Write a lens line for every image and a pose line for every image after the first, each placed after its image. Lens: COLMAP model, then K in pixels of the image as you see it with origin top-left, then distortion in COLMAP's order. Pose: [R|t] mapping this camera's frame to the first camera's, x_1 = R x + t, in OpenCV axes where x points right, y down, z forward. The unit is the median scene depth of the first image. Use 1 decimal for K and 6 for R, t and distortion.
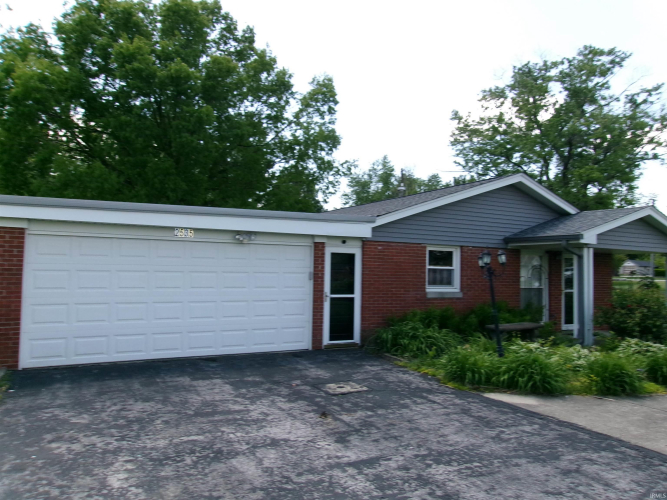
lens RADIAL K [[521.7, 0, 334.5], [0, 521.7, 249.9], [0, 0, 1]] dist [-0.003323, 0.009560]
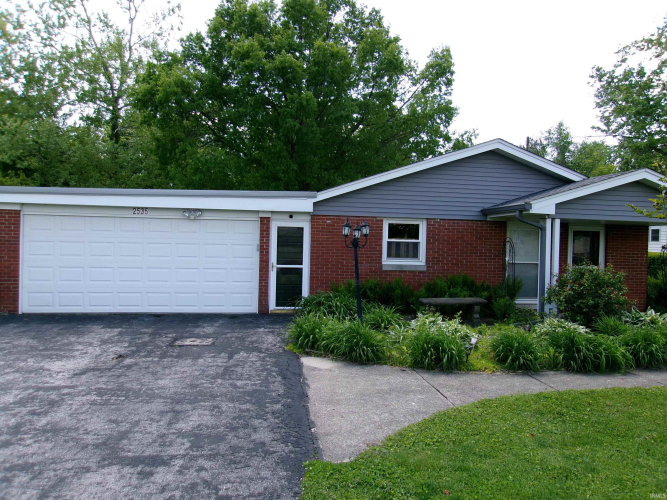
lens RADIAL K [[521.7, 0, 352.6], [0, 521.7, 246.8], [0, 0, 1]] dist [-0.003323, 0.009560]
pose [[0.937008, 0.005390, -0.349267, 0.530478], [0.008893, 0.999189, 0.039279, 0.006170], [0.349195, -0.039910, 0.936200, 0.027749]]
